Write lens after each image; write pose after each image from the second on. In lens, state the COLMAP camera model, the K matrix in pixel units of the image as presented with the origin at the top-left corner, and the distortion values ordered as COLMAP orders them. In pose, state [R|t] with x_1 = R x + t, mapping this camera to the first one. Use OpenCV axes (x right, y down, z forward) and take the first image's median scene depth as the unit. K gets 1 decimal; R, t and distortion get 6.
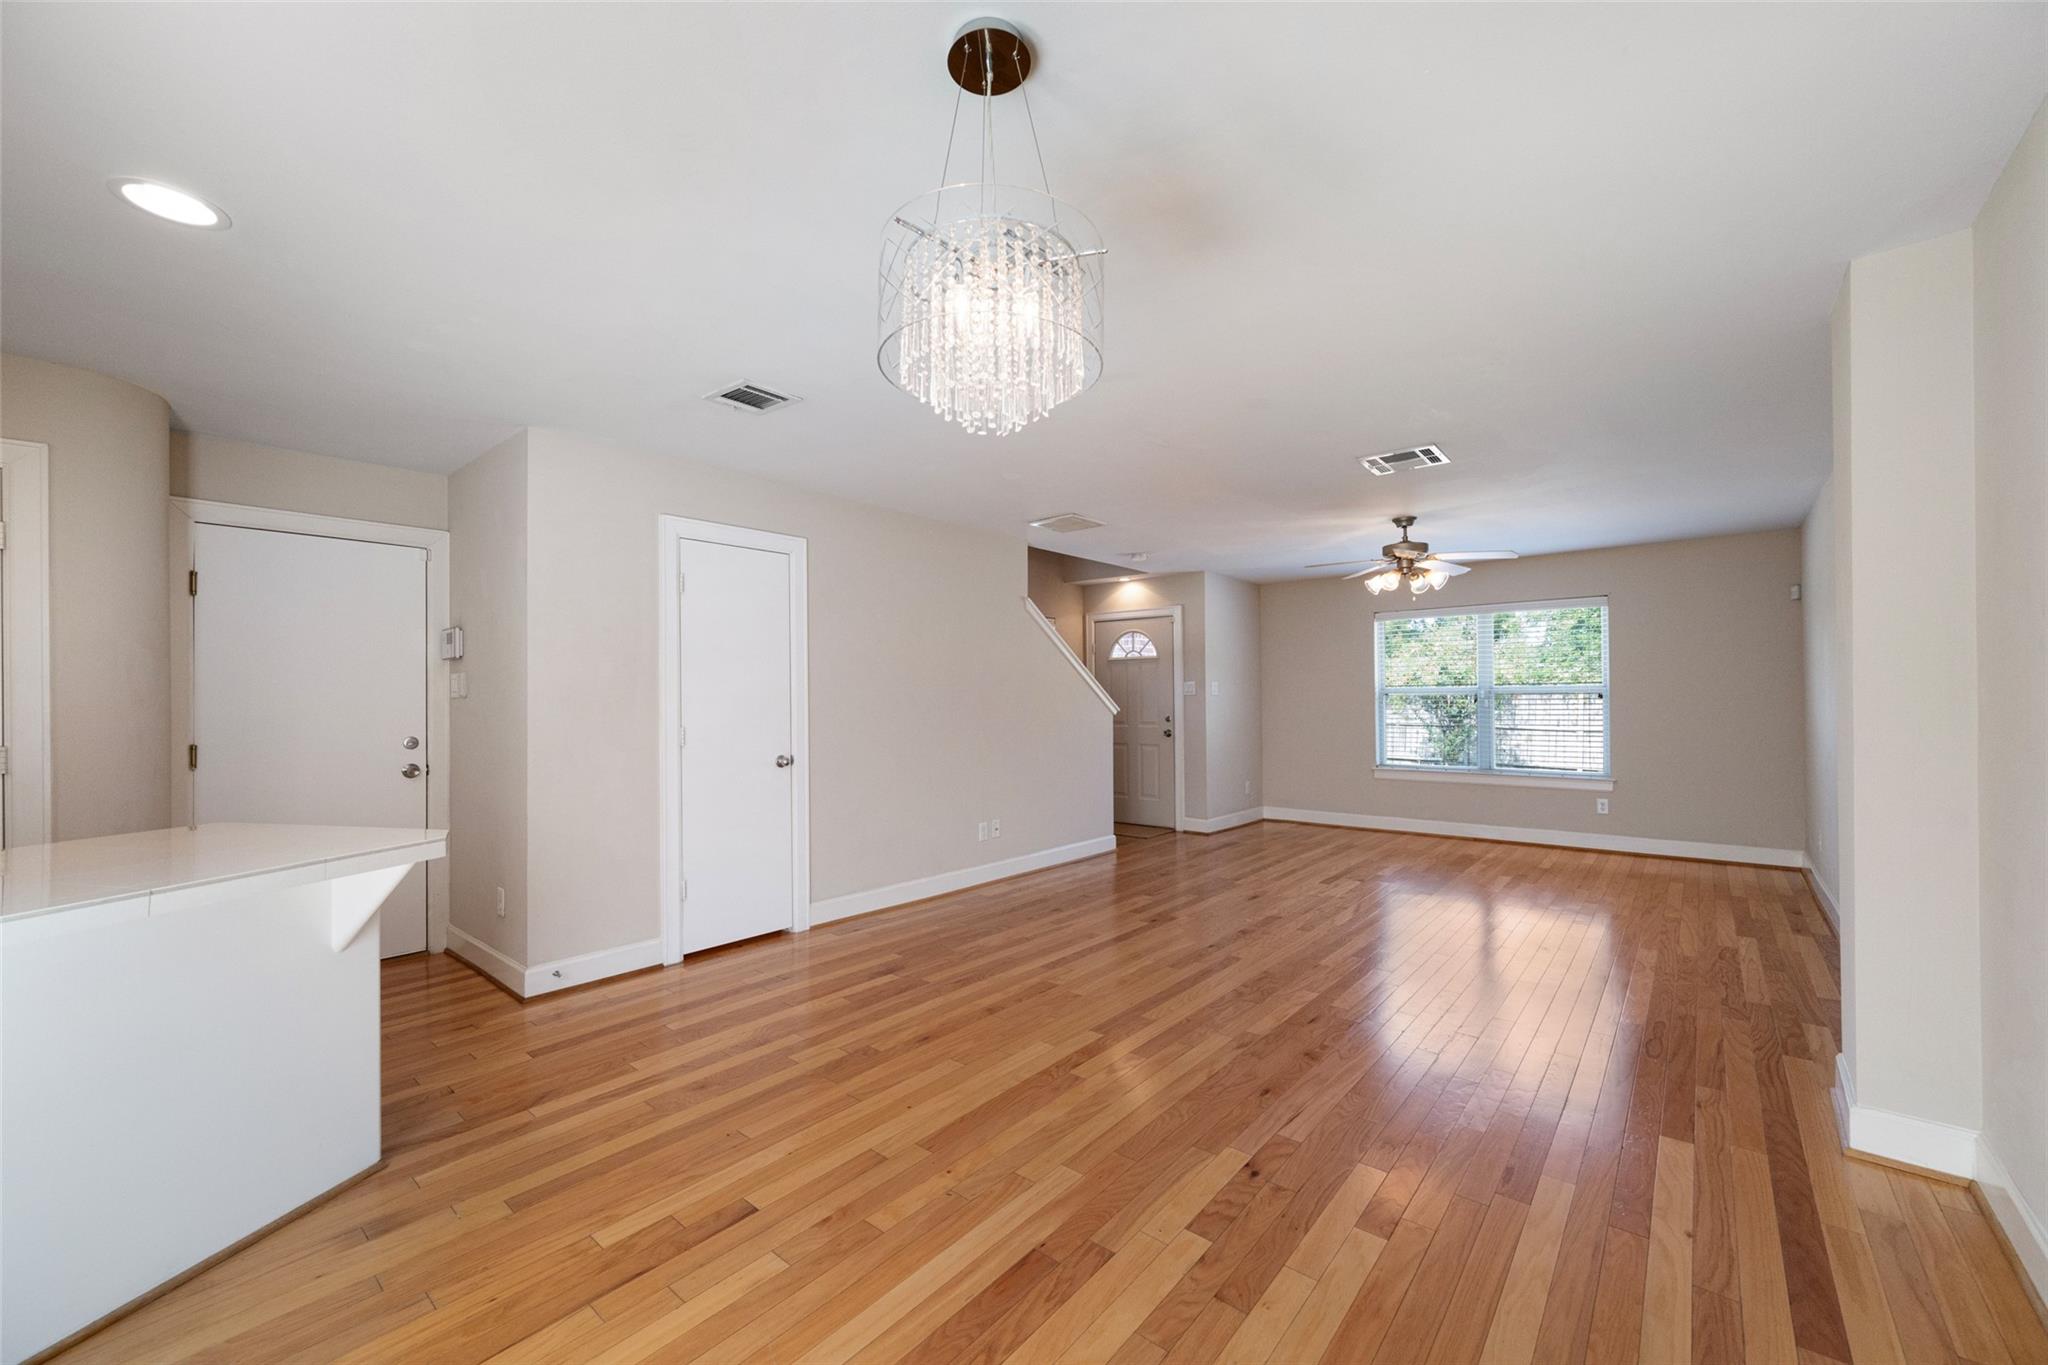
lens RADIAL K [[800.0, 0, 1025.0], [0, 800.0, 689.3], [0, 0, 1]] dist [0.001358, -0.001031]
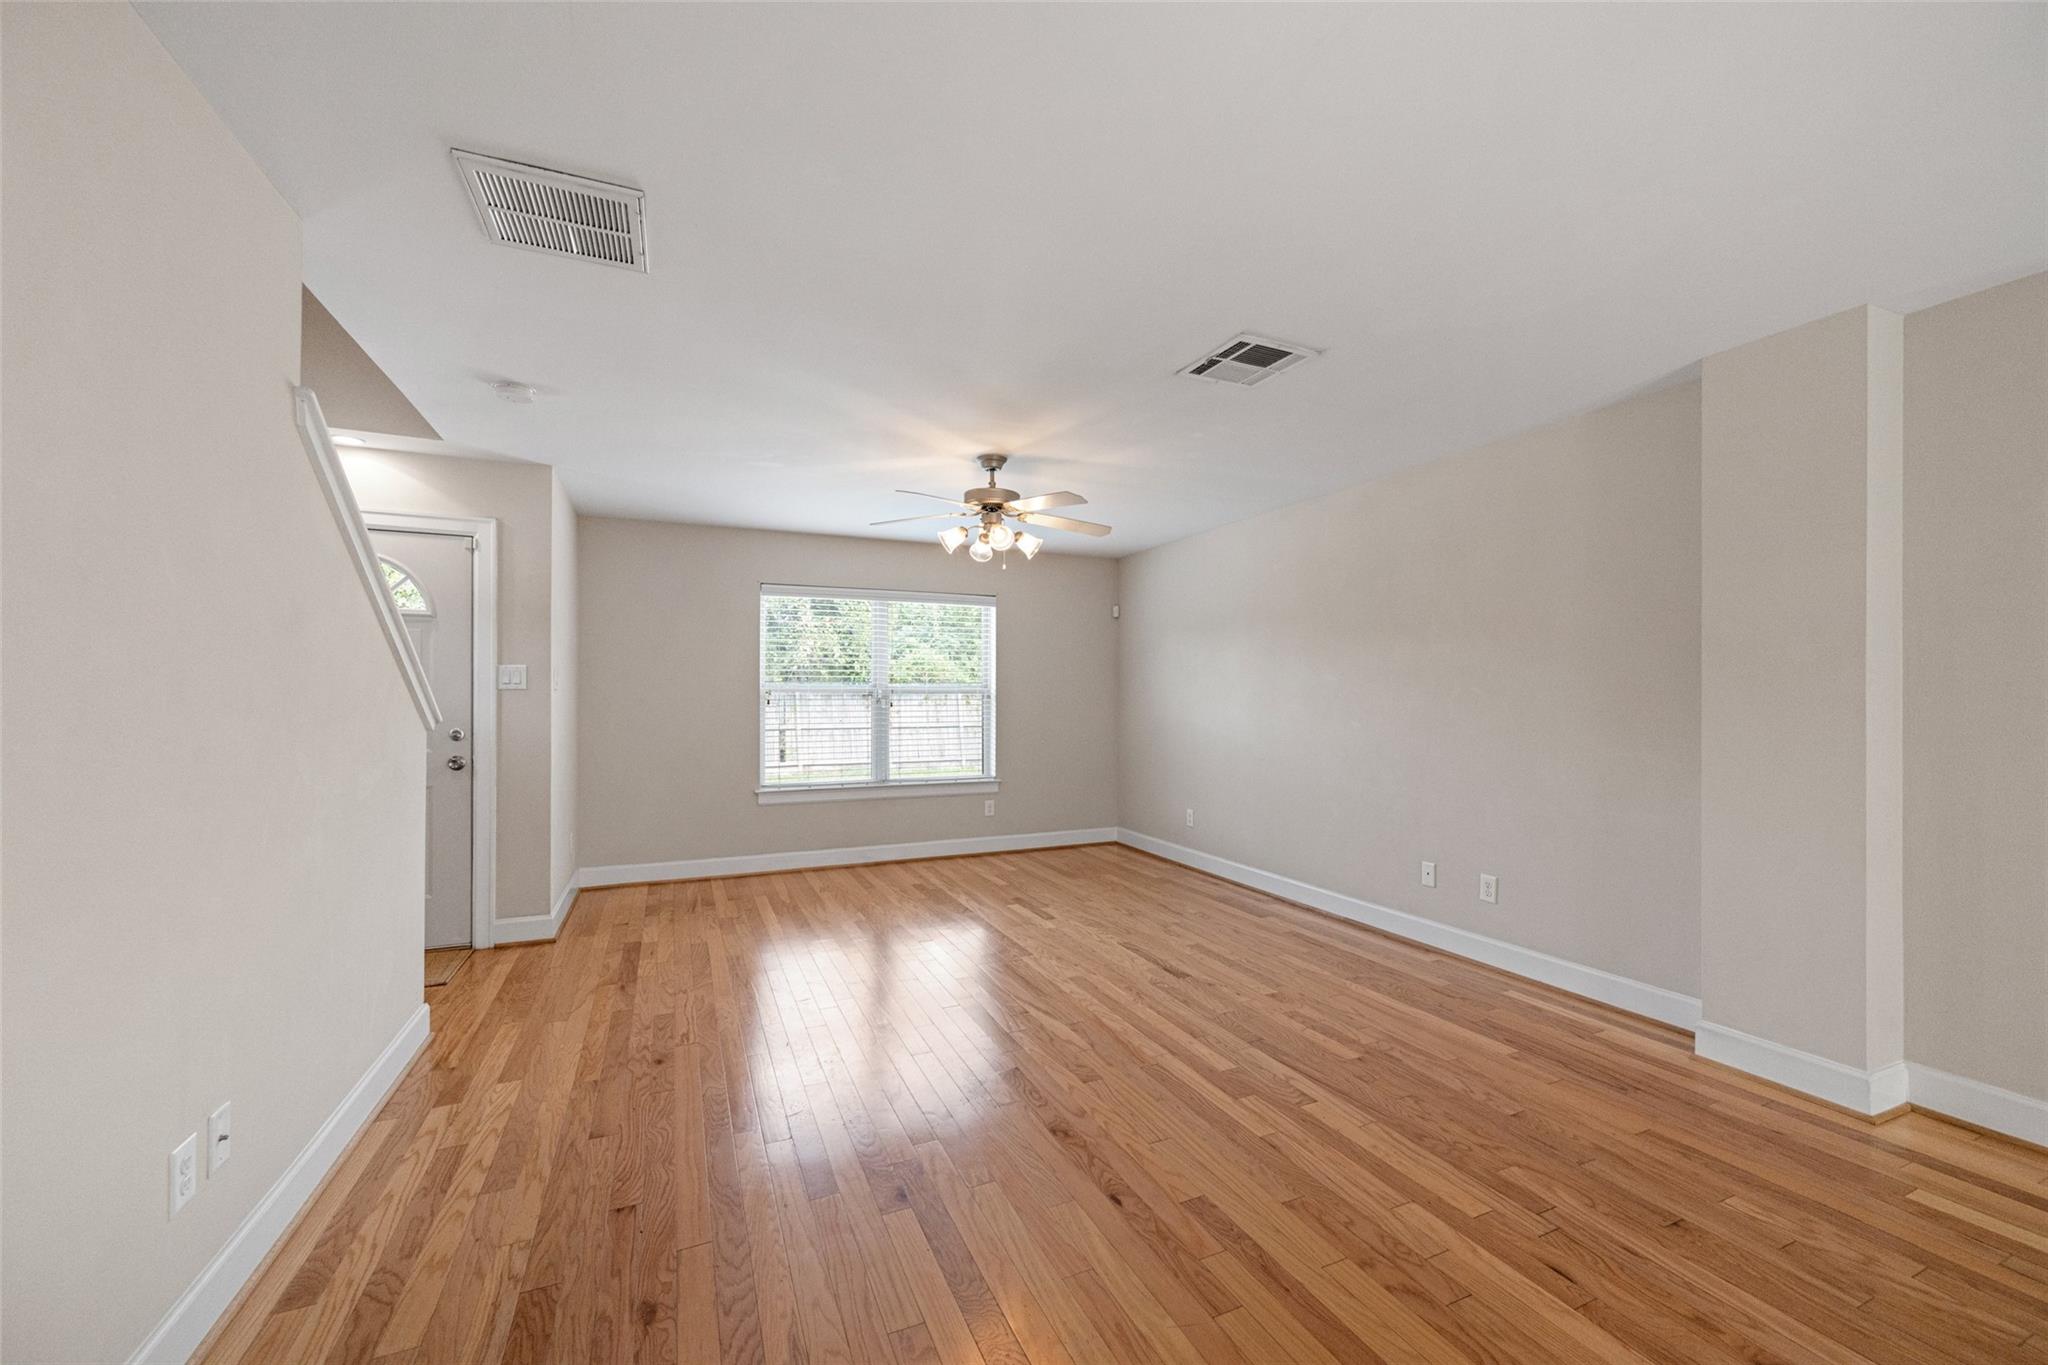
lens RADIAL K [[800.0, 0, 1031.1], [0, 800.0, 693.0], [0, 0, 1]] dist [0.001358, -0.001031]
pose [[0.430735, 0.011090, 0.902410, -0.148284], [-0.015792, 0.999864, -0.004749, 0.007690], [-0.902340, -0.012206, 0.430852, 0.521969]]
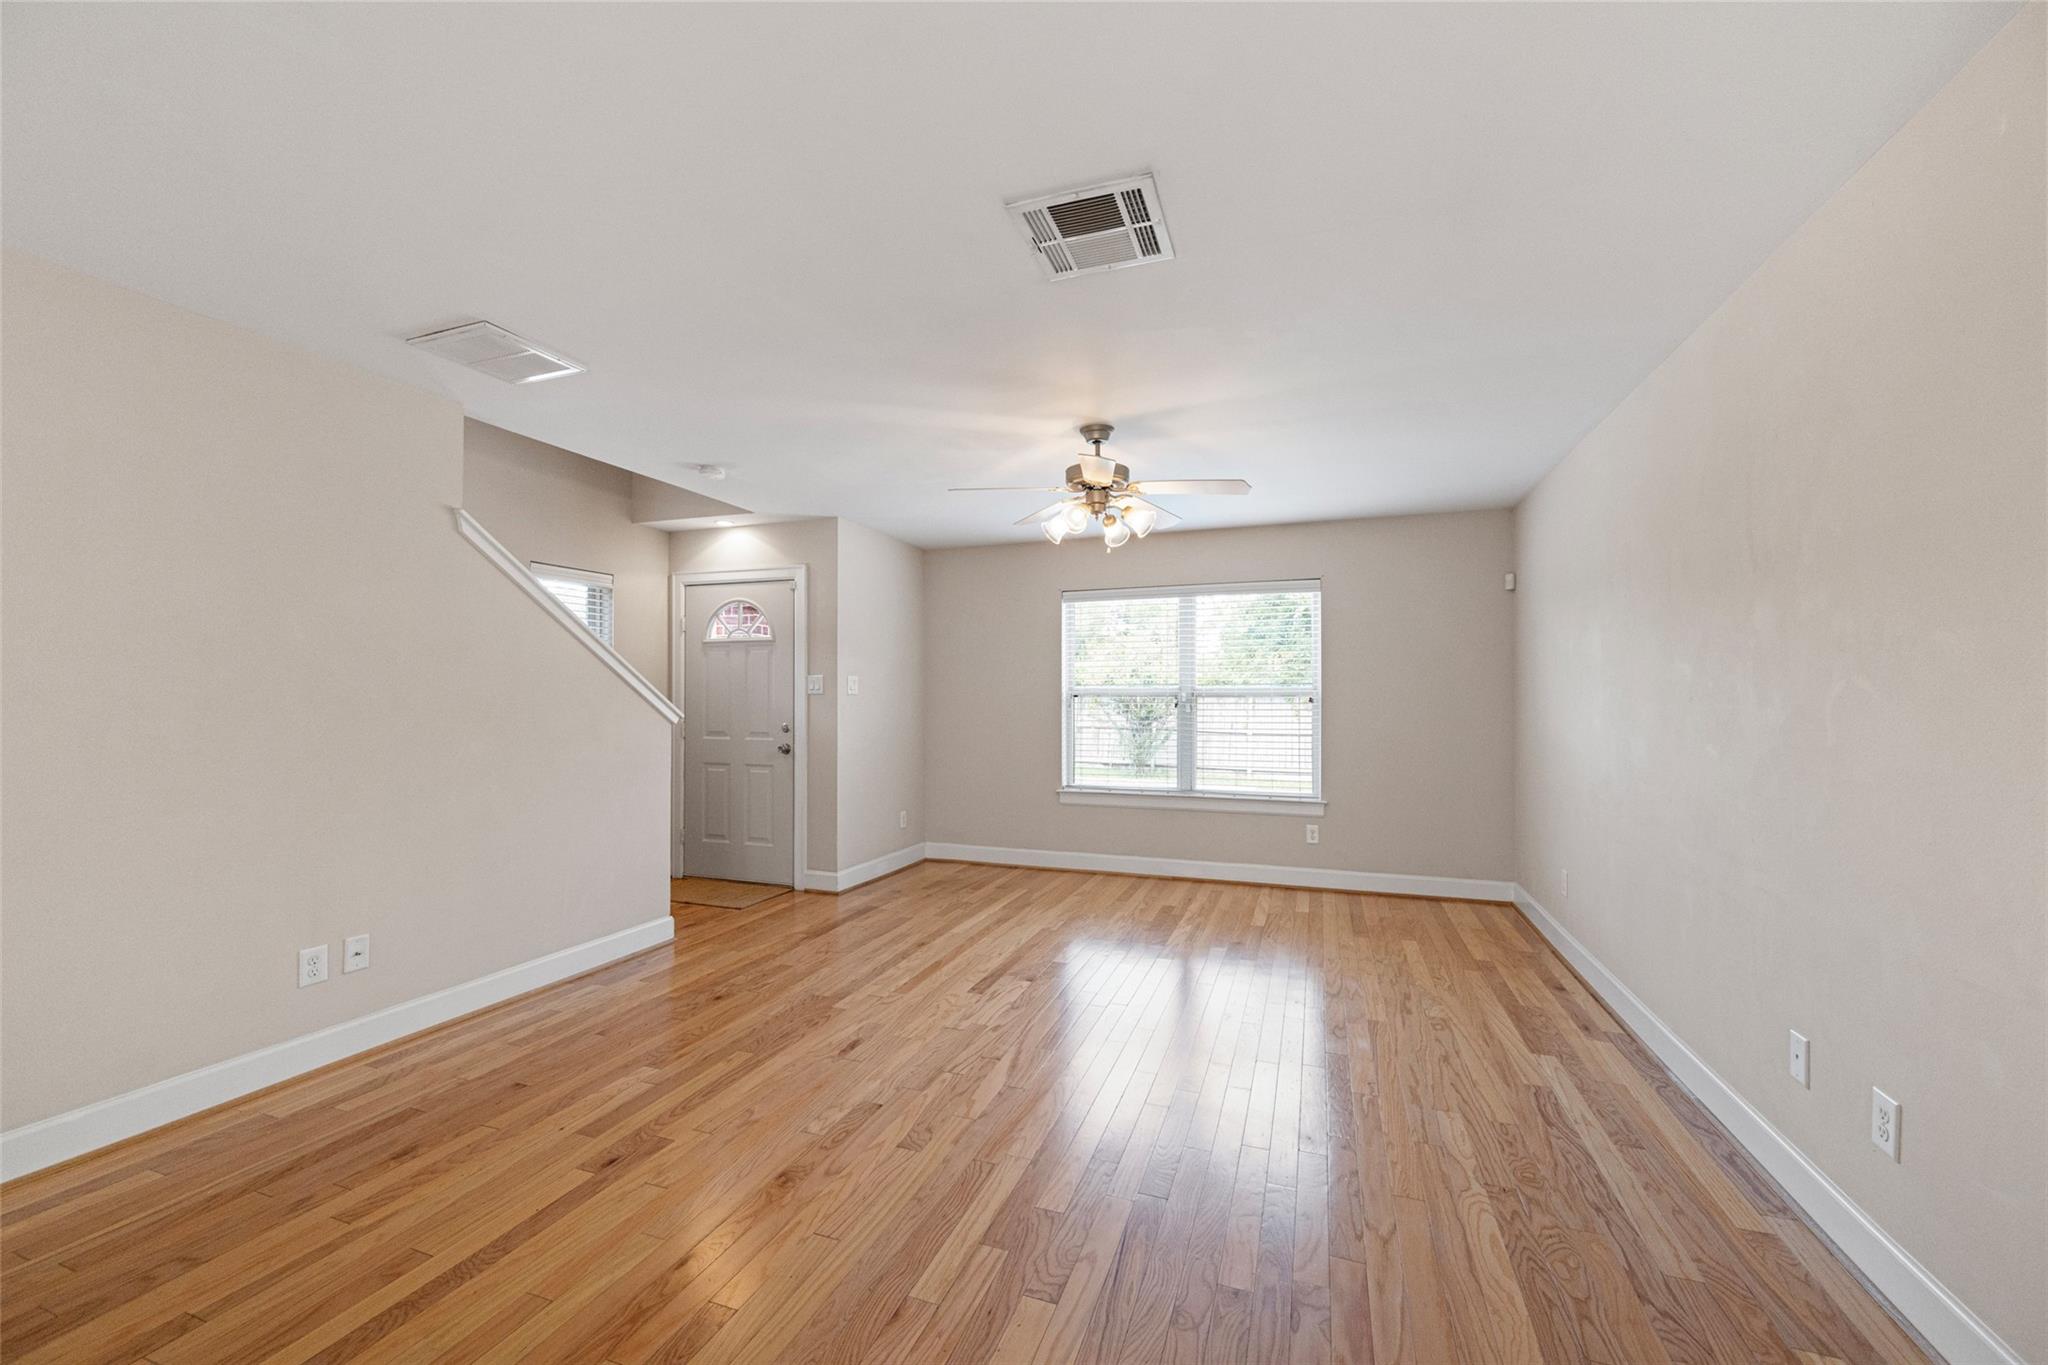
lens RADIAL K [[800.0, 0, 1026.8], [0, 800.0, 690.6], [0, 0, 1]] dist [0.001358, -0.001031]
pose [[0.938442, 0.011616, 0.345241, 0.158023], [-0.011810, 0.999929, -0.001544, 0.003466], [-0.345235, -0.002629, 0.938513, 0.325275]]
